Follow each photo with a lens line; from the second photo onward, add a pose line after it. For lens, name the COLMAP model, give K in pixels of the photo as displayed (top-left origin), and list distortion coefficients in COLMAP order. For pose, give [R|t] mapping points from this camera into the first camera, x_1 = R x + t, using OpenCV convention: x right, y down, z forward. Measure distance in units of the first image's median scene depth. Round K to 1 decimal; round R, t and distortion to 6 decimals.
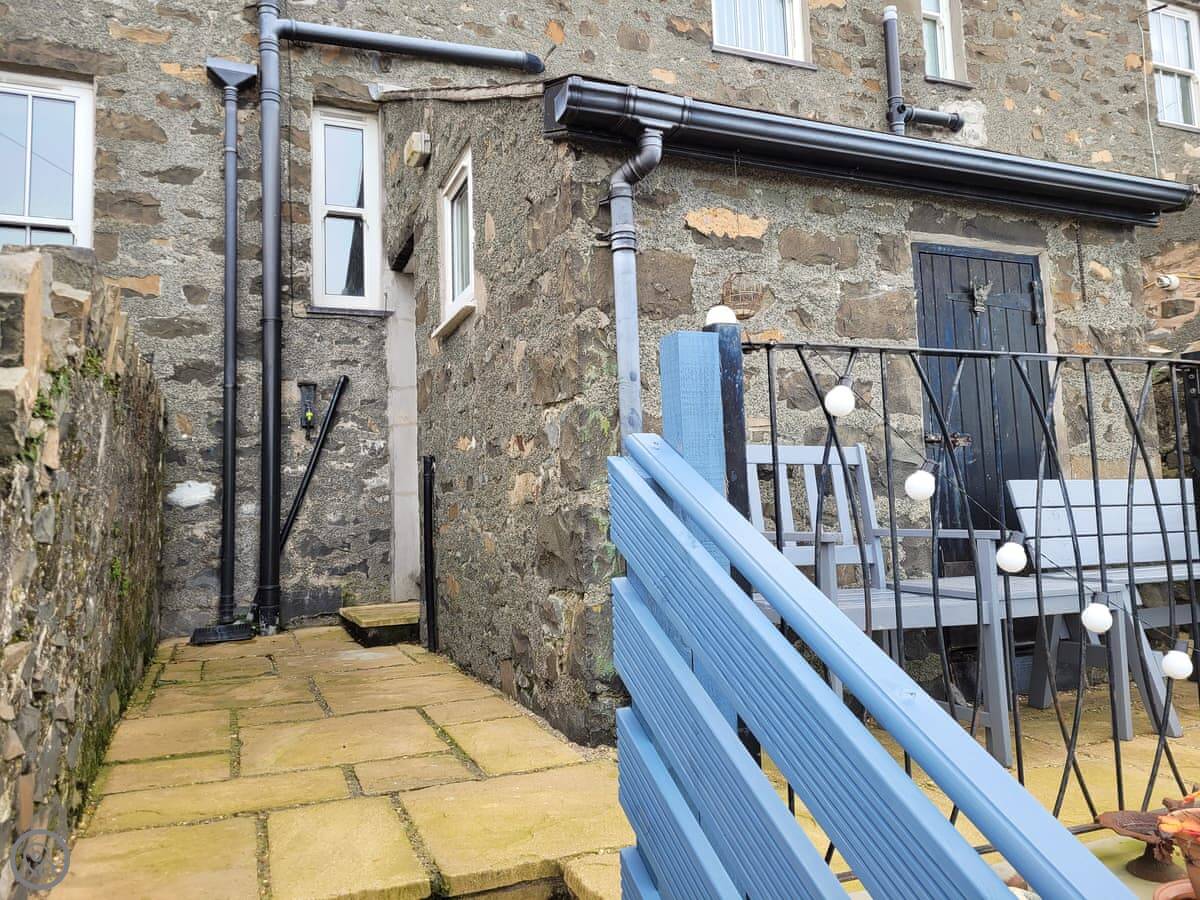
lens RADIAL K [[814.8, 0, 599.5], [0, 814.8, 378.6], [0, 0, 1]] dist [0.055442, -0.035939]
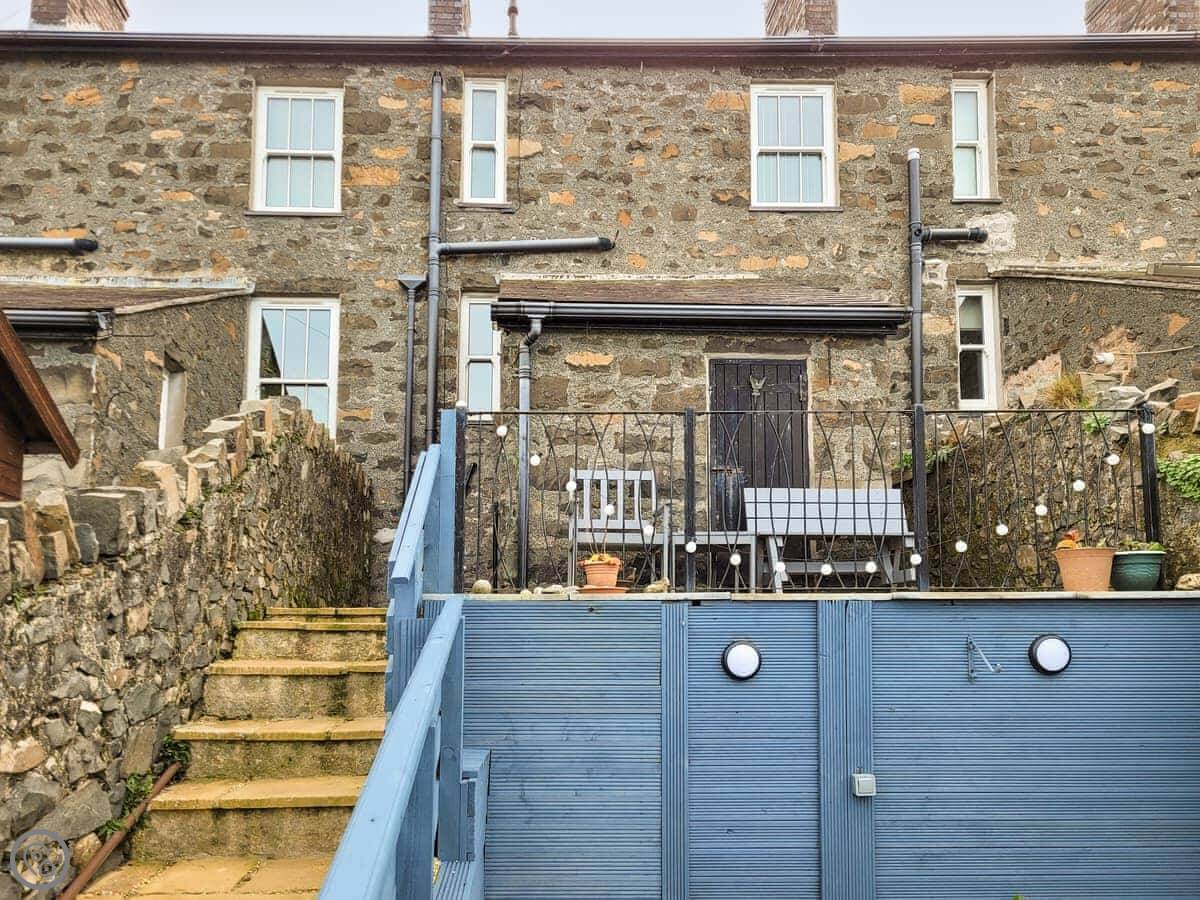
lens RADIAL K [[901.0, 0, 599.3], [0, 901.0, 432.2], [0, 0, 1]] dist [0.063593, -0.032664]
pose [[0.942179, -0.055559, -0.330472, 0.485974], [0.028856, 0.995949, -0.085169, 0.091237], [0.333865, 0.070709, 0.939965, -0.544648]]
